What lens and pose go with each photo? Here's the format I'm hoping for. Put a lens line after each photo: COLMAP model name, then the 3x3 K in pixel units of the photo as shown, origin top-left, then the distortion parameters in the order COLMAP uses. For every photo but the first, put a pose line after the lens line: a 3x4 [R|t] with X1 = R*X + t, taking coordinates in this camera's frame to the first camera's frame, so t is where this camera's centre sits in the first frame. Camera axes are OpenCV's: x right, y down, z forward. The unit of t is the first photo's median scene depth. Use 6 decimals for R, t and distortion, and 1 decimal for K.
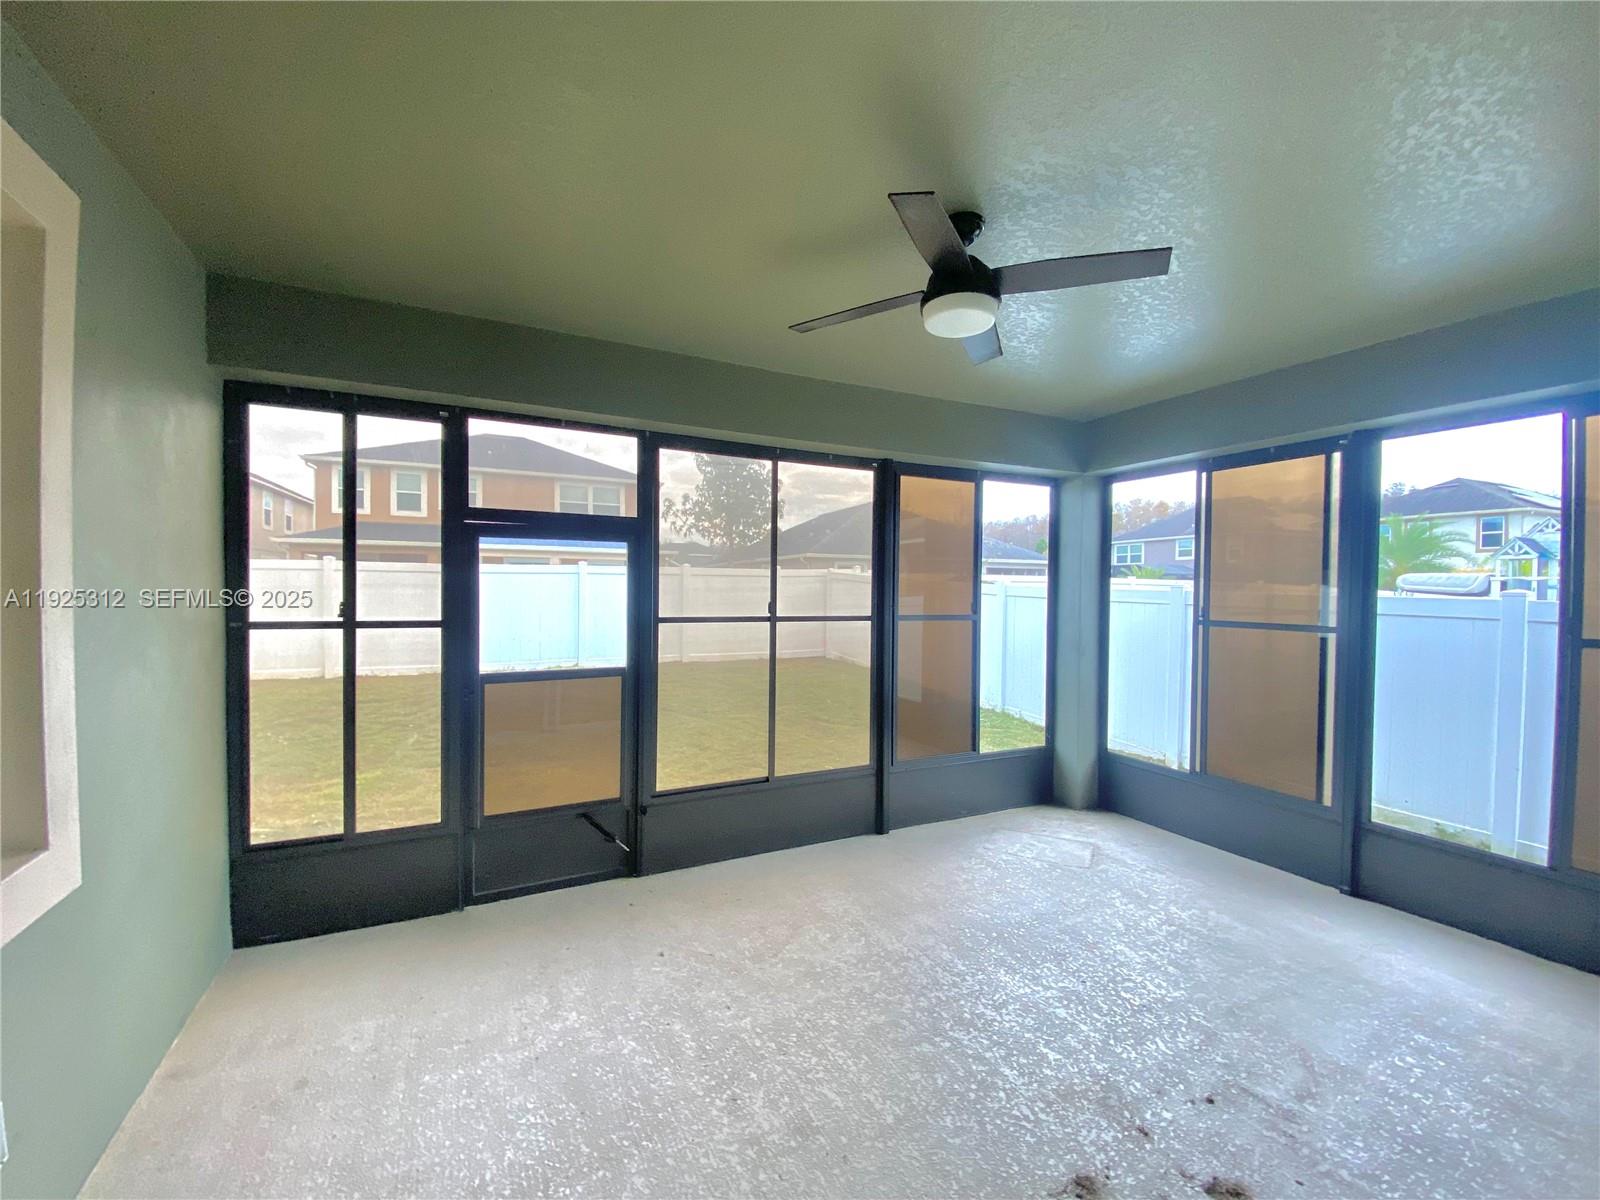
lens RADIAL K [[650.1, 0, 814.7], [0, 650.1, 598.2], [0, 0, 1]] dist [0.003298, -0.006848]
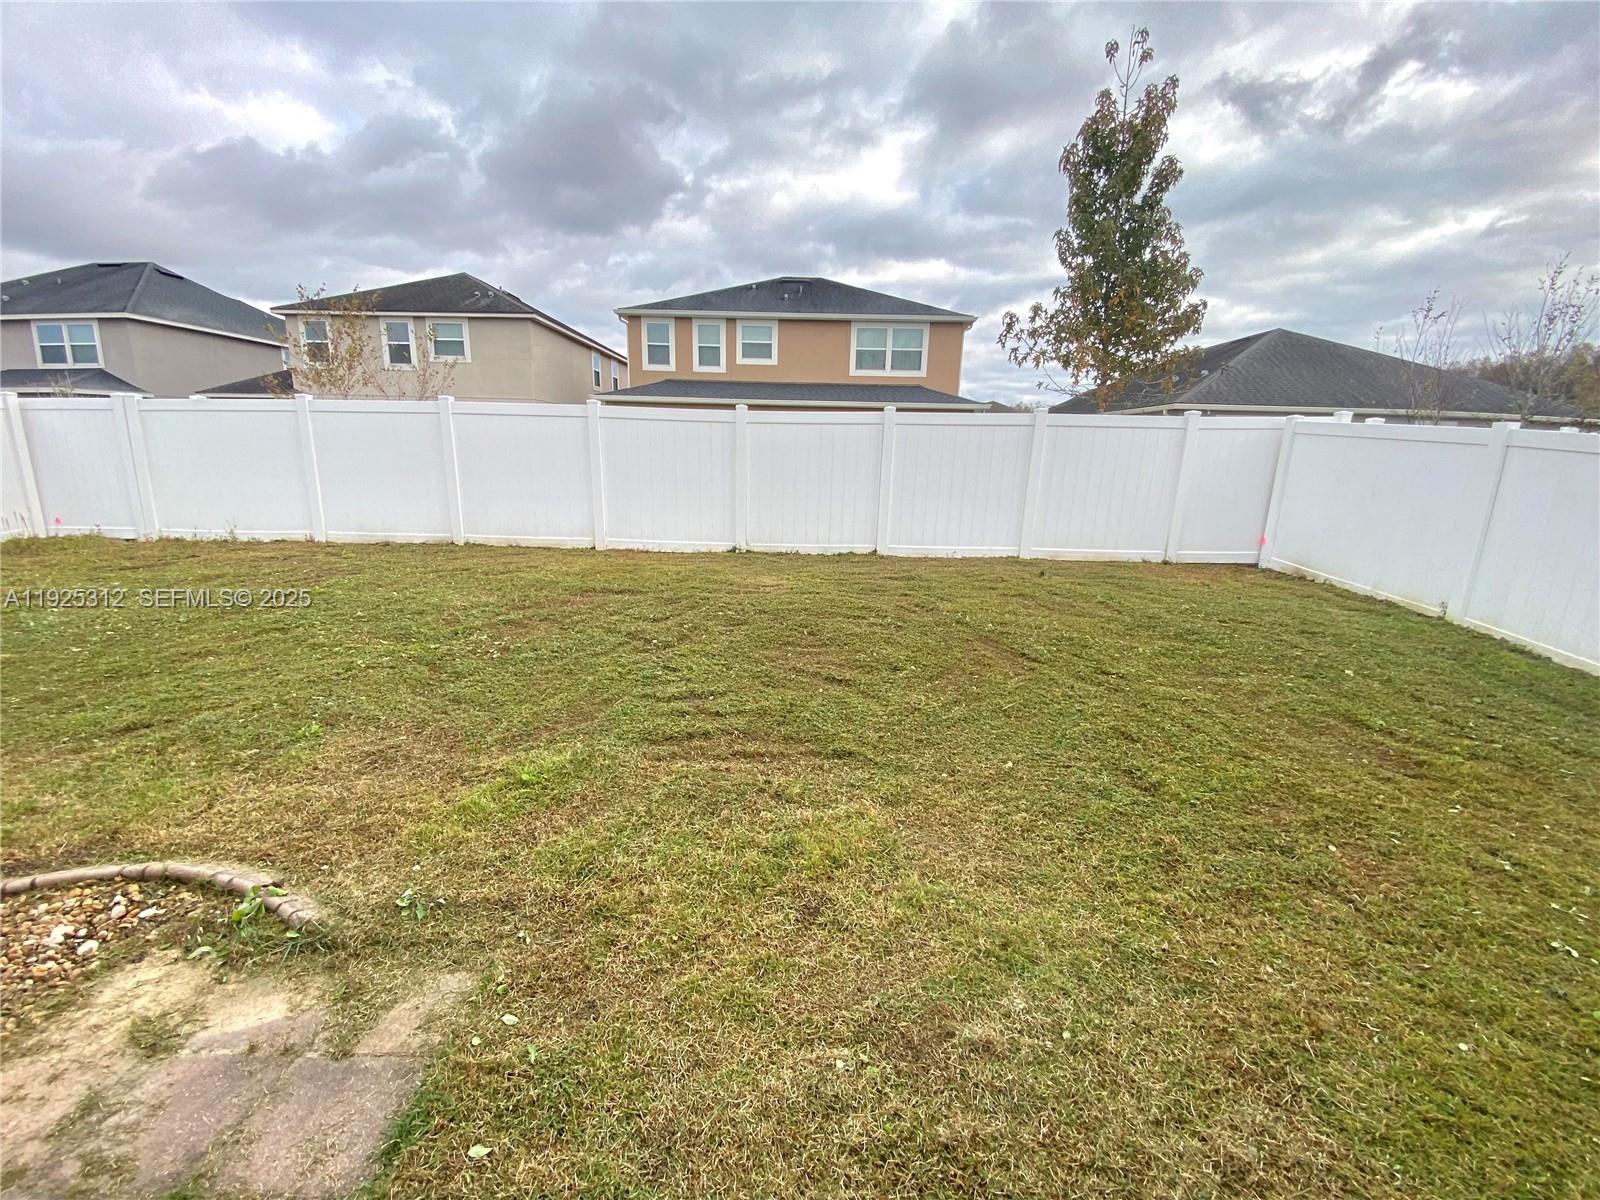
lens RADIAL K [[650.1, 0, 800.9], [0, 650.1, 601.6], [0, 0, 1]] dist [0.003298, -0.006848]
pose [[0.902598, 0.109574, -0.416307, -0.105933], [-0.021560, 0.977356, 0.210502, 0.003311], [0.429945, -0.181024, 0.884521, 0.249247]]
